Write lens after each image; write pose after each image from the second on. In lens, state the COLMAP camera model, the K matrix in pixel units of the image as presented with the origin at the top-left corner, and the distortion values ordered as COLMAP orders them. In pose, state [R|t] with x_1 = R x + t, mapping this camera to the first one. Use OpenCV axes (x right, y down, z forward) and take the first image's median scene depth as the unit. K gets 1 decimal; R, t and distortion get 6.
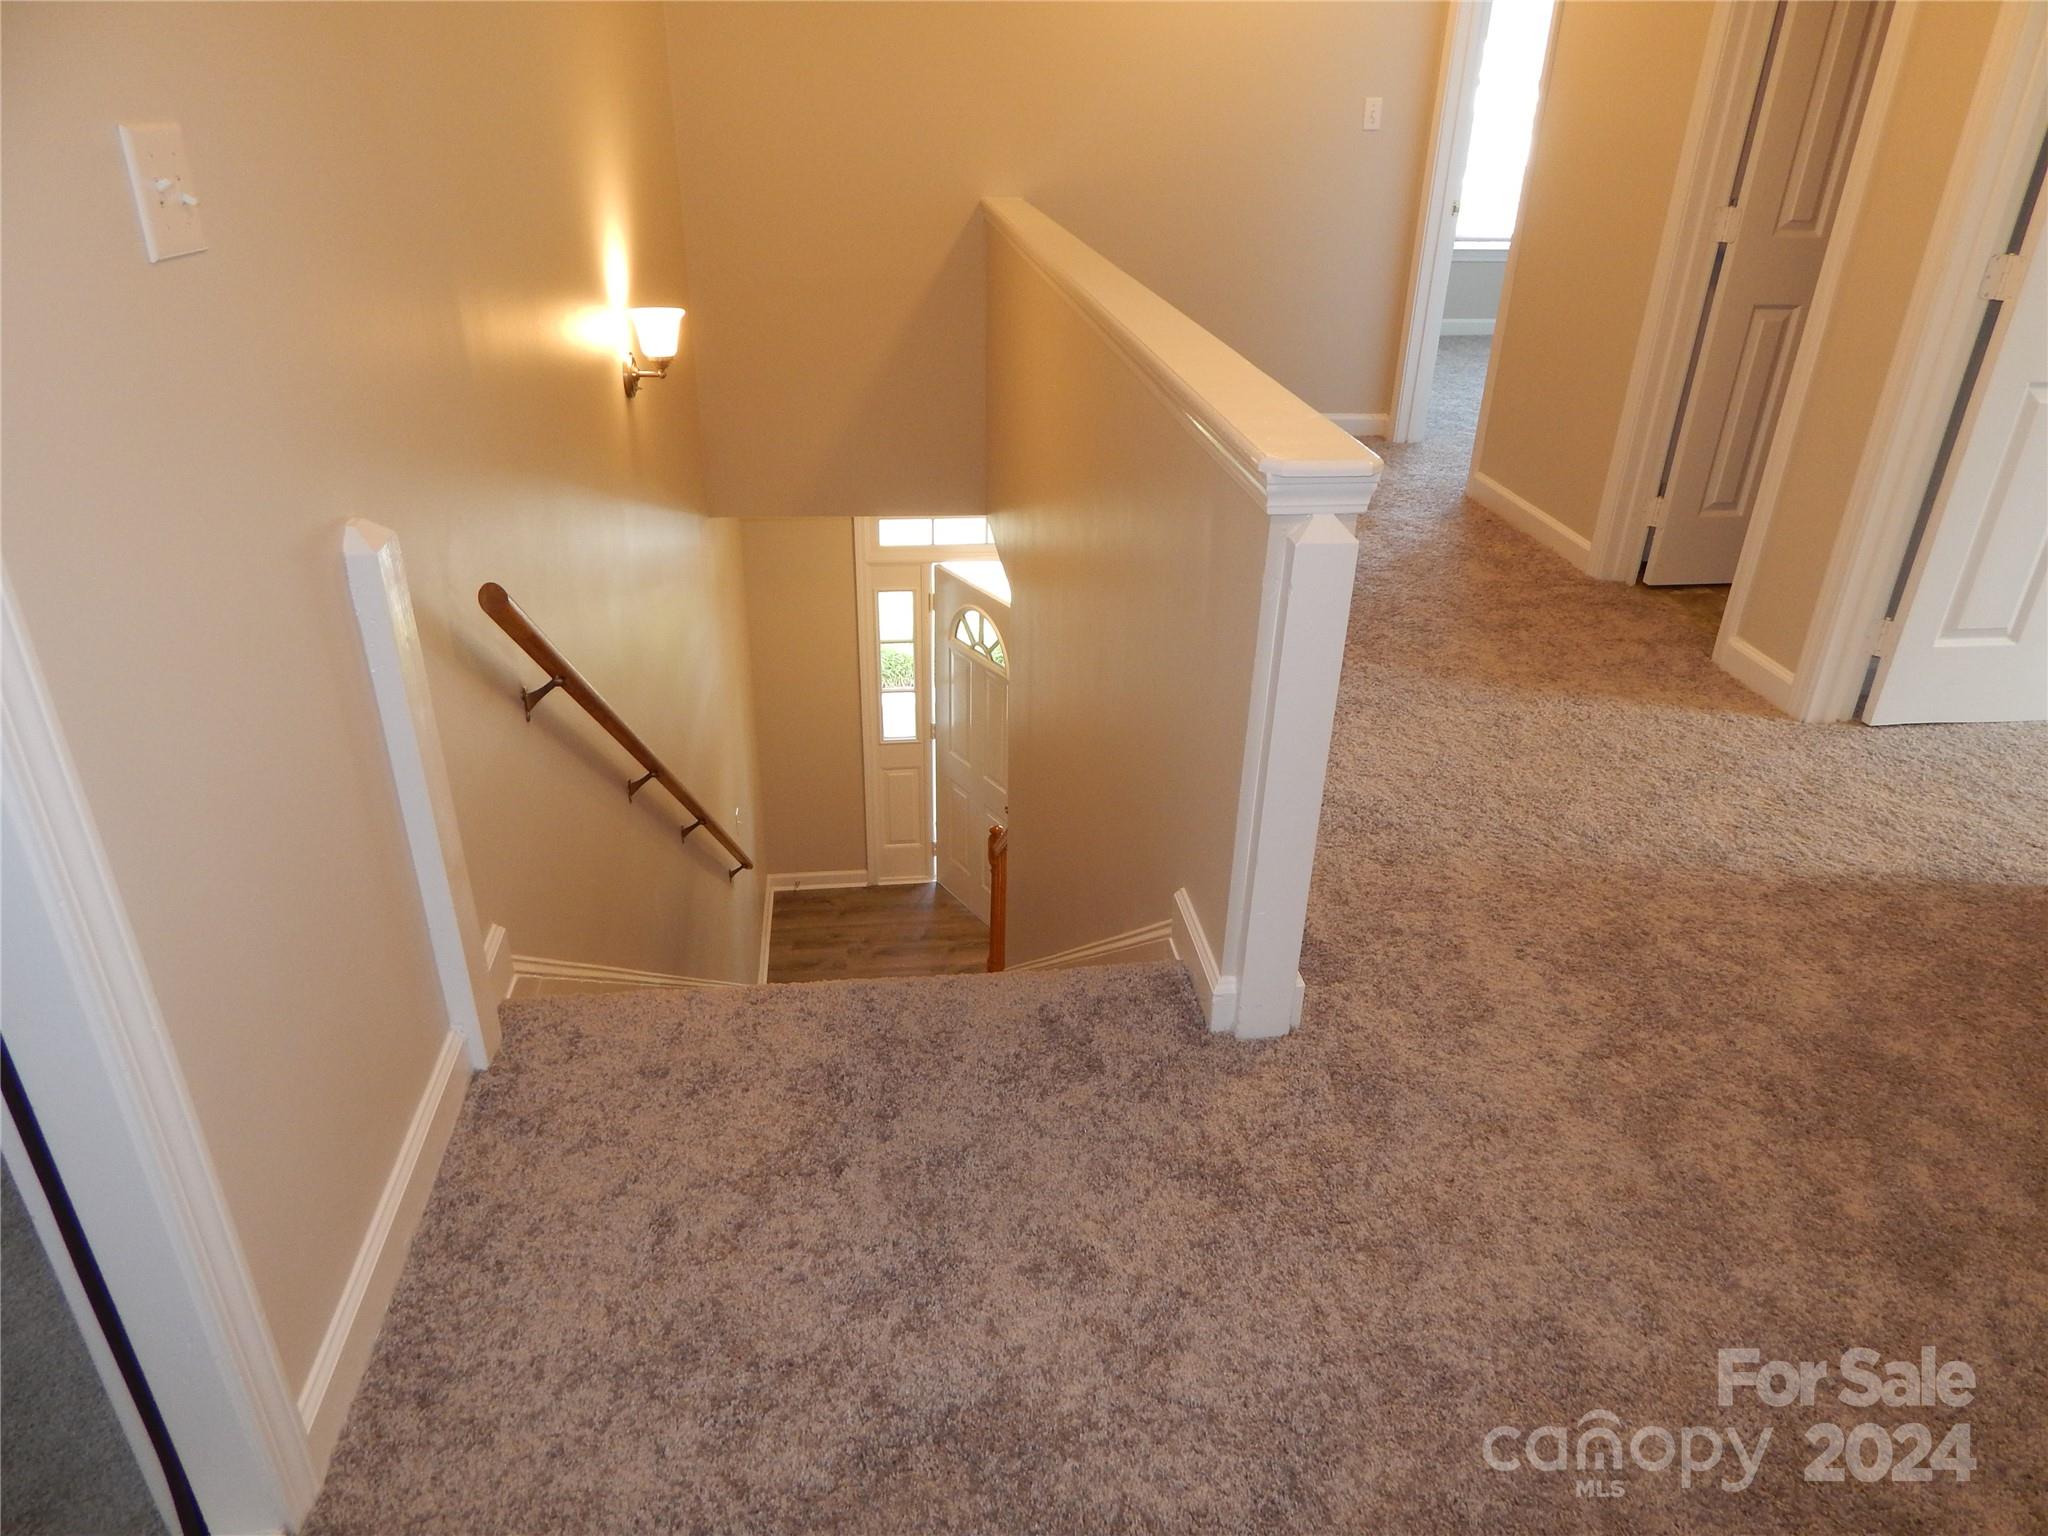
lens RADIAL K [[1352.4, 0, 1030.1], [0, 1352.4, 765.4], [0, 0, 1]] dist [0.005125, -0.008774]
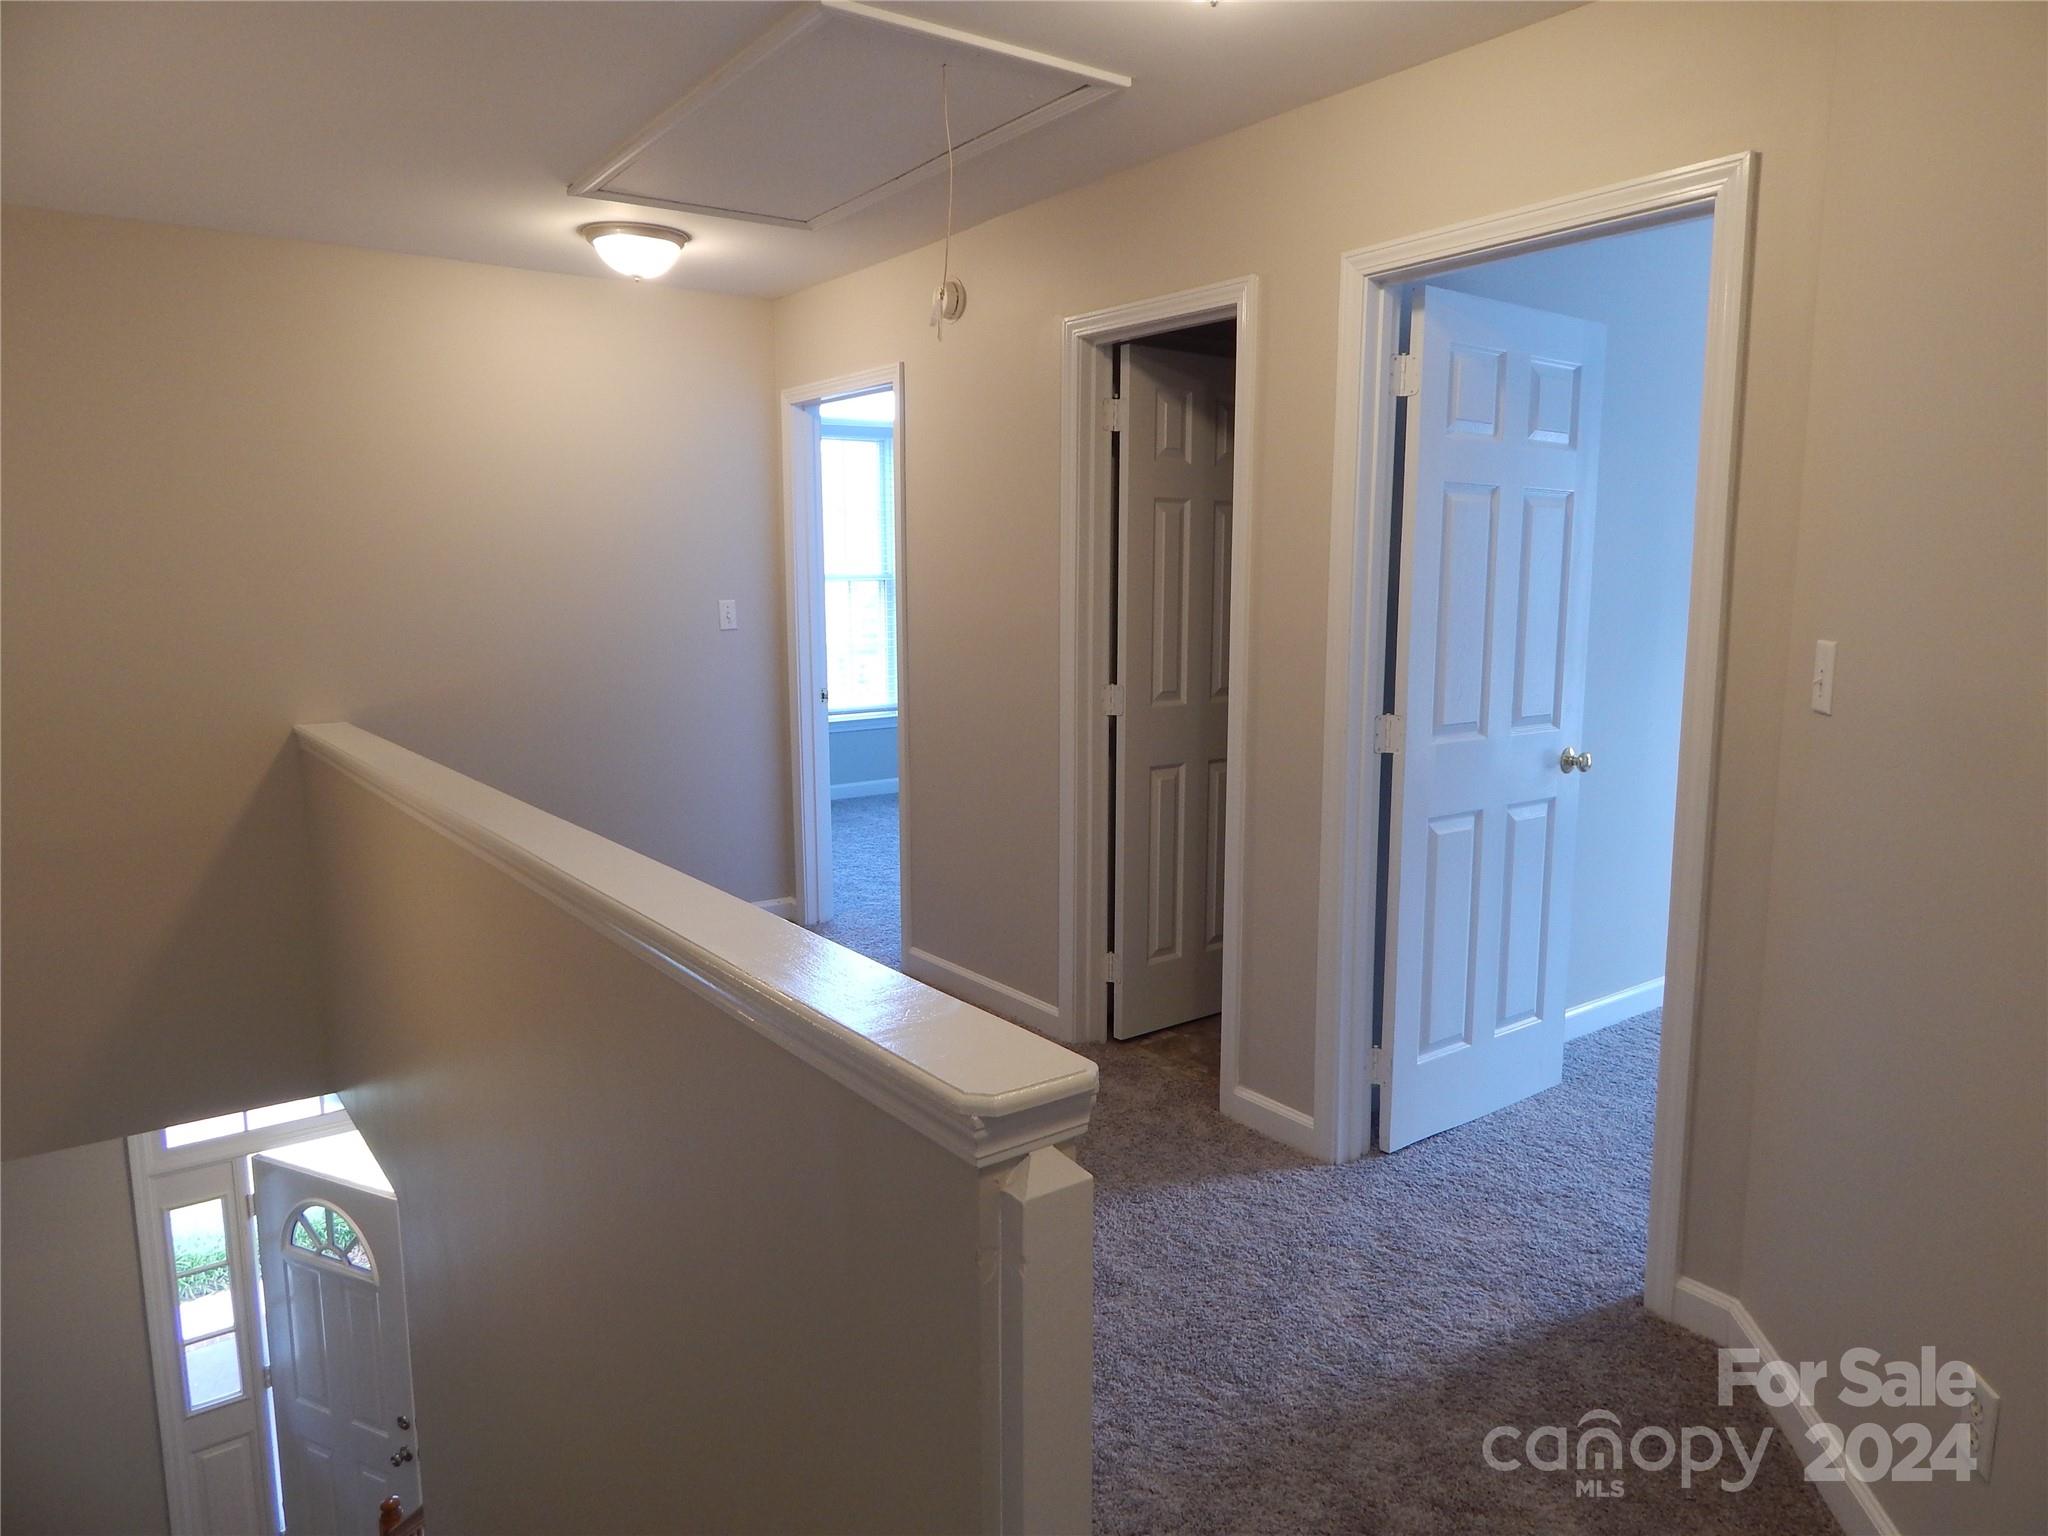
lens RADIAL K [[1354.7, 0, 1024.0], [0, 1354.7, 768.0], [0, 0, 1]] dist [0.008794, -0.003212]
pose [[0.874340, -0.099363, 0.475033, -0.055776], [0.244983, 0.935319, -0.255270, -0.087351], [-0.418943, 0.339568, 0.842129, 0.137040]]
